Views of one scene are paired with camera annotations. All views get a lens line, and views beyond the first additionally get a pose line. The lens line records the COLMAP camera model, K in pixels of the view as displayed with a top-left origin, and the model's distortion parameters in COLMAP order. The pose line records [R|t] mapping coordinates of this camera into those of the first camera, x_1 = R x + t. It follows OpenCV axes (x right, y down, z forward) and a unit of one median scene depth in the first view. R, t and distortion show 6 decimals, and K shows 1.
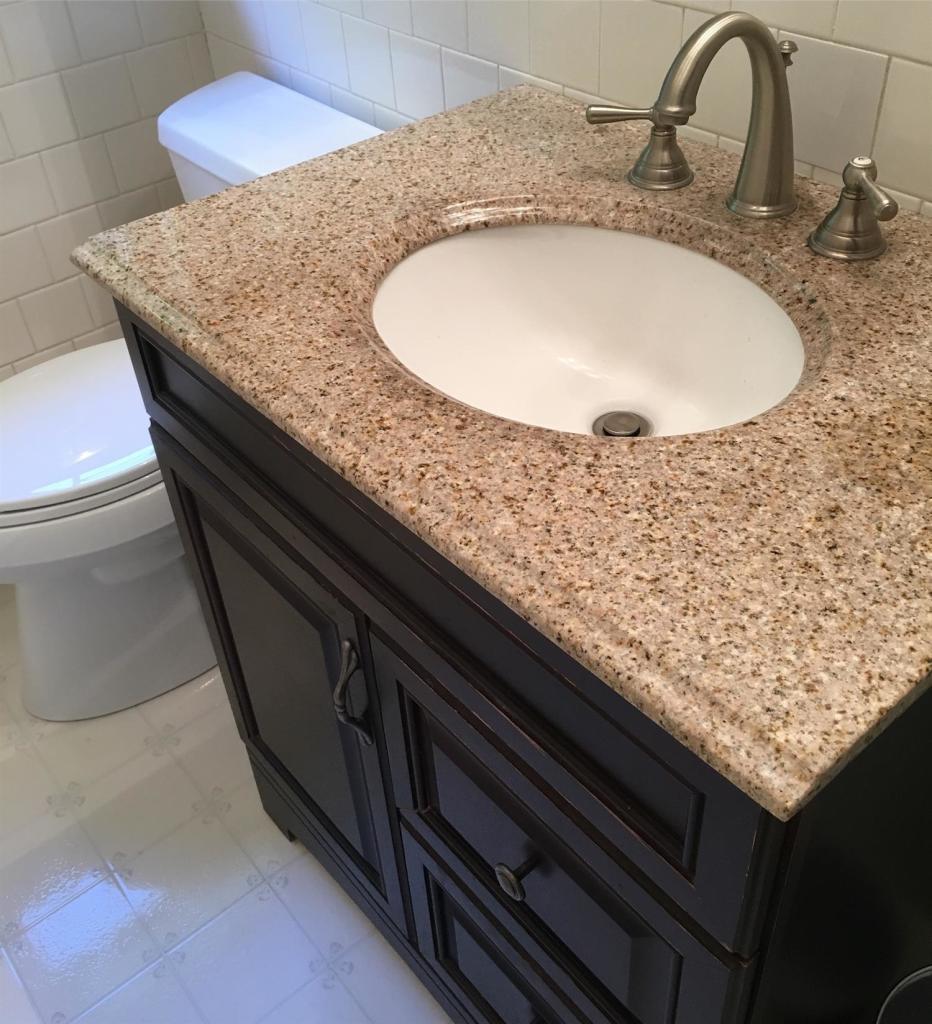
lens RADIAL K [[1050.3, 0, 465.8], [0, 1050.3, 493.3], [0, 0, 1]] dist [-0.002110, 0.002177]
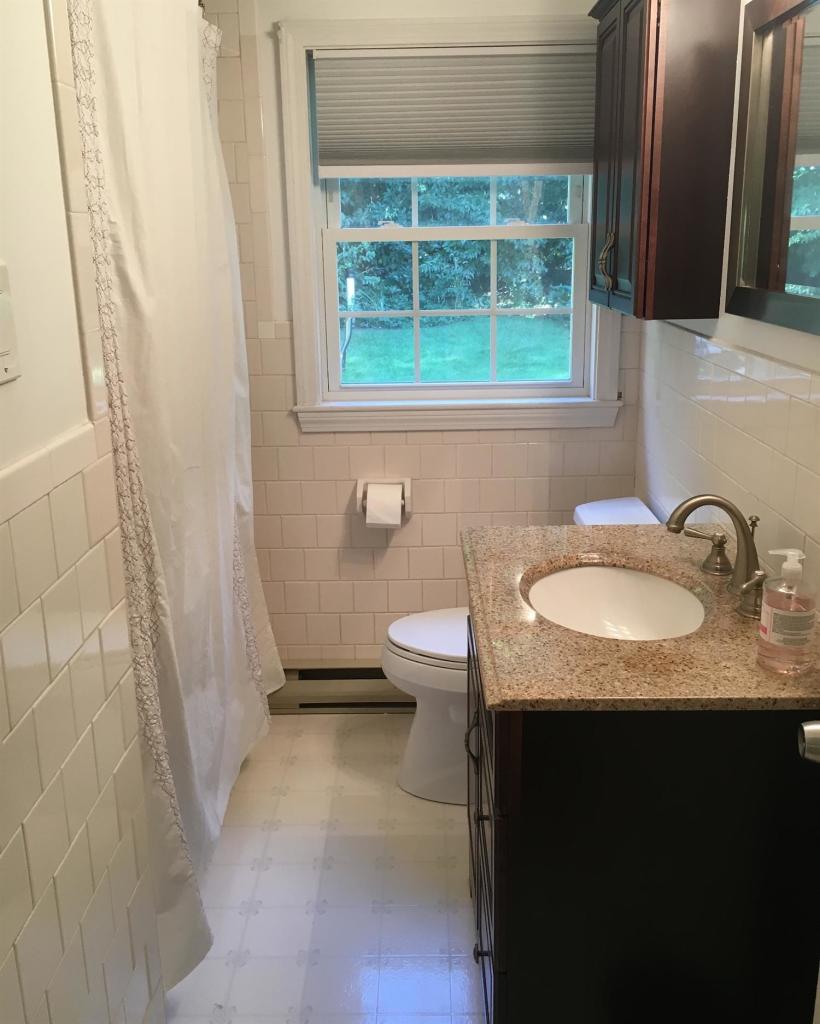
lens RADIAL K [[940.7, 0, 409.0], [0, 940.7, 492.3], [0, 0, 1]] dist [0.115074, 0.002116]
pose [[0.755182, 0.208441, -0.621492, 0.858241], [-0.432640, 0.870760, -0.233664, 0.253028], [0.492465, 0.445341, 0.747763, -0.724050]]
